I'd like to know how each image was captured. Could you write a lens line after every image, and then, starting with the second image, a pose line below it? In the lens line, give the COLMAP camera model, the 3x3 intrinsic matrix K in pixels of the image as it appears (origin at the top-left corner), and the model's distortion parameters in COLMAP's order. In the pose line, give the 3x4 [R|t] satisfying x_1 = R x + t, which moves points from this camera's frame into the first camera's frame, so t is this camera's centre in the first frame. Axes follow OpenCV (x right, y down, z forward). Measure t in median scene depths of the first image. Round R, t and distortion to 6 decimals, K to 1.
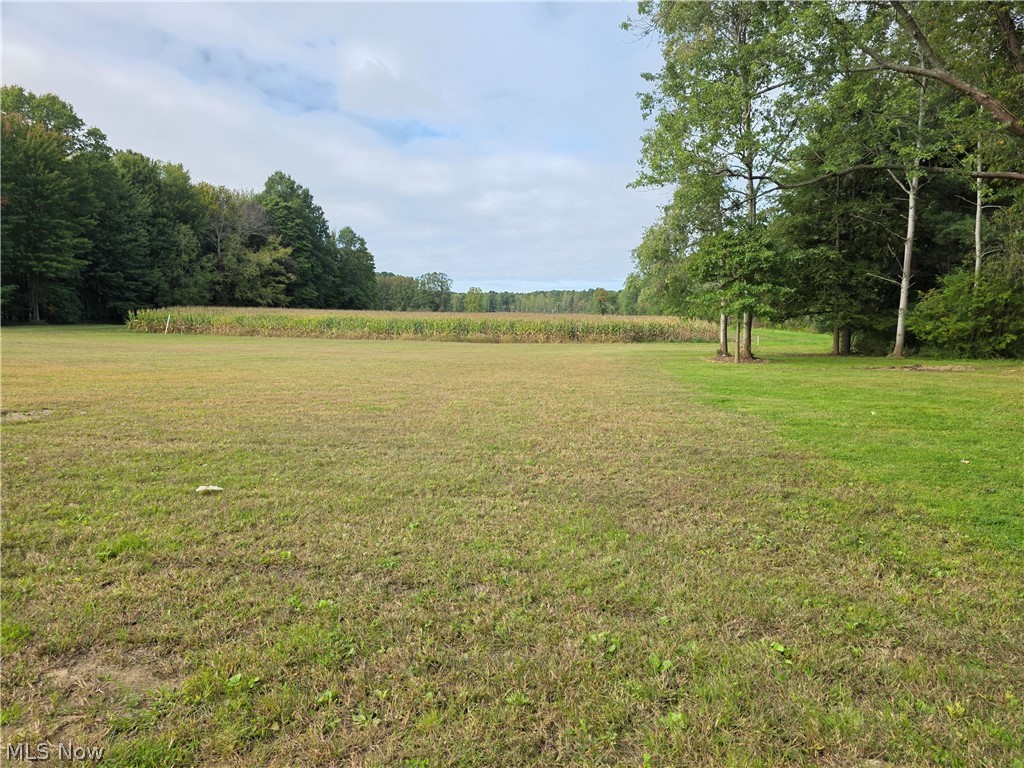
lens RADIAL K [[684.8, 0, 509.4], [0, 684.8, 387.9], [0, 0, 1]] dist [0.059170, -0.071508]
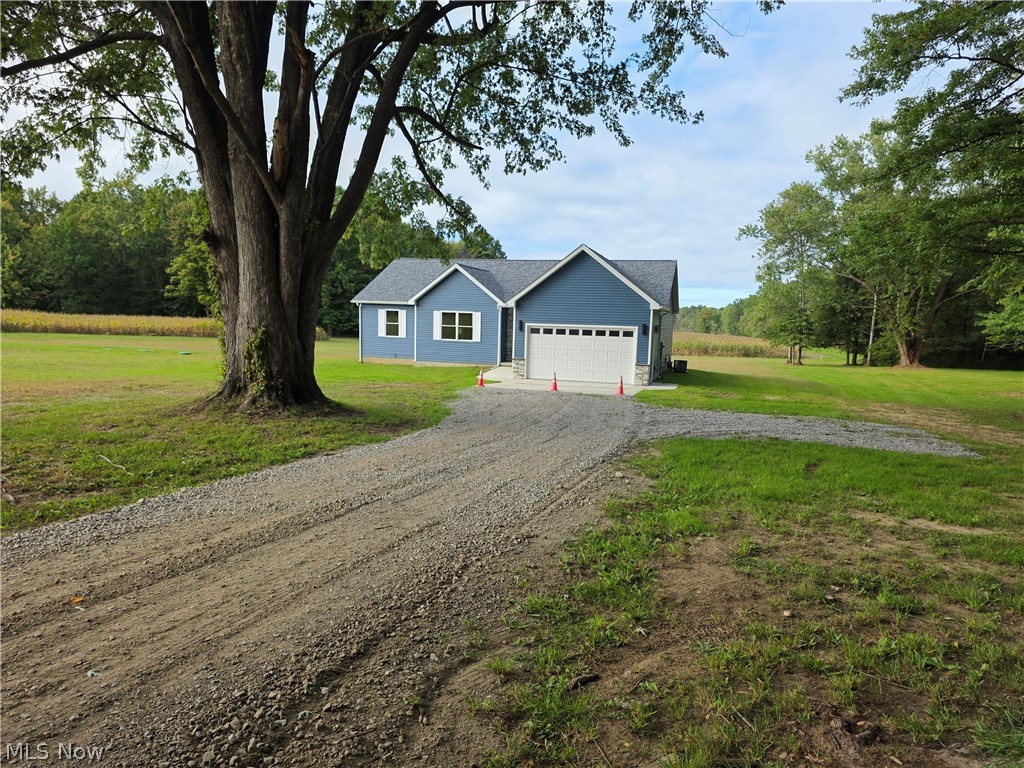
lens RADIAL K [[684.8, 0, 509.4], [0, 684.8, 387.9], [0, 0, 1]] dist [0.059170, -0.071508]
pose [[0.990611, 0.033266, -0.132605, -0.212621], [-0.035624, 0.999246, -0.015448, 0.073293], [0.131991, 0.020026, 0.991049, -0.969223]]
